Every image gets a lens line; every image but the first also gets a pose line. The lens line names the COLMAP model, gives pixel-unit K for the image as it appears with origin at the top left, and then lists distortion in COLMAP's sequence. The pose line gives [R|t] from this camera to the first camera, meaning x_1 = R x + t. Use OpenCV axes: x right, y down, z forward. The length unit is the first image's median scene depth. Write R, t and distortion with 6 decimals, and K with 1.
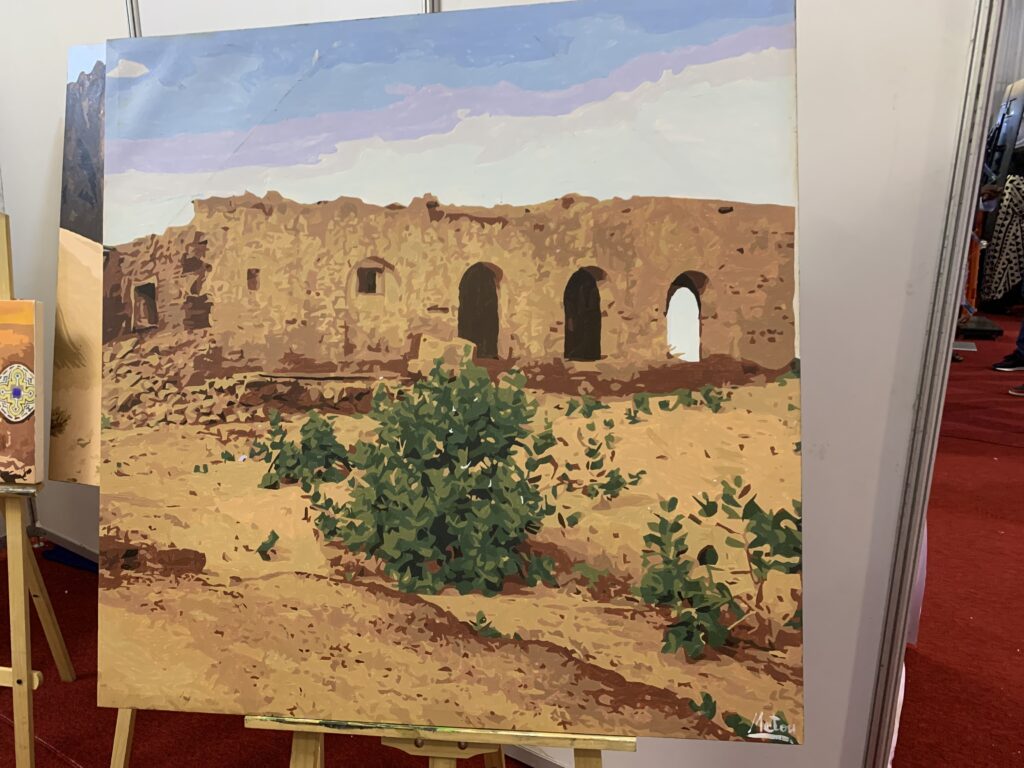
lens RADIAL K [[786.9, 0, 500.9], [0, 786.9, 384.9], [0, 0, 1]] dist [0.053499, -0.055916]
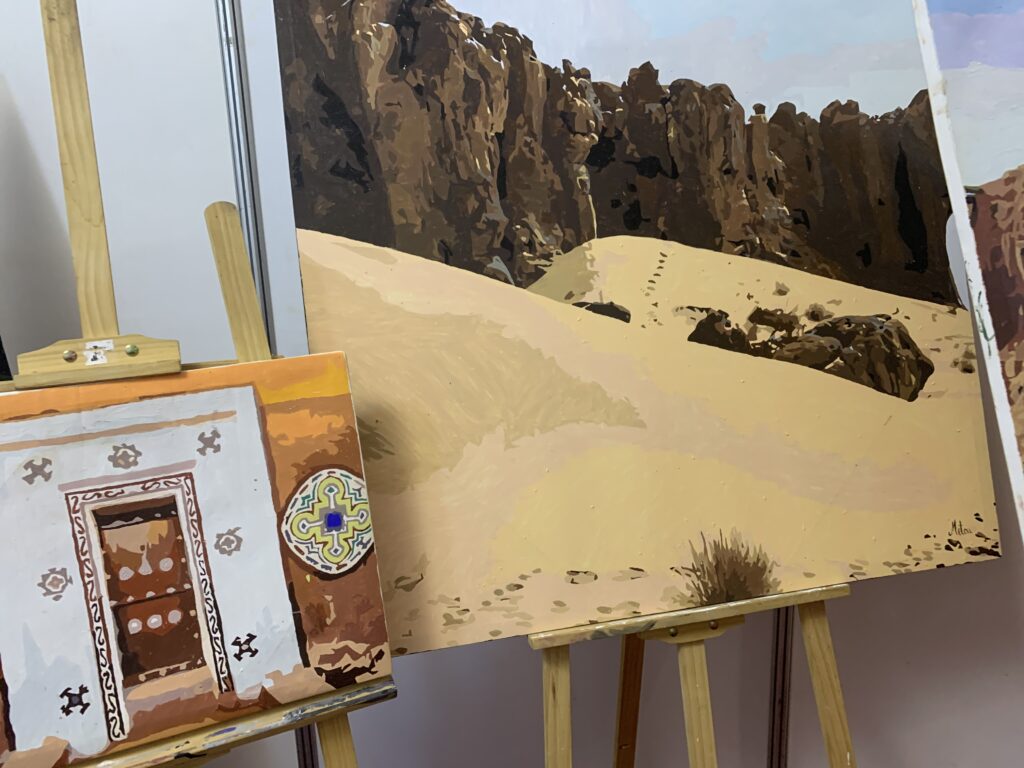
lens RADIAL K [[786.9, 0, 500.9], [0, 786.9, 384.9], [0, 0, 1]] dist [0.053499, -0.055916]
pose [[0.847949, -0.151245, 0.508042, -0.773137], [0.176377, 0.984322, -0.001347, -0.061476], [-0.499873, 0.090749, 0.861331, 0.463873]]
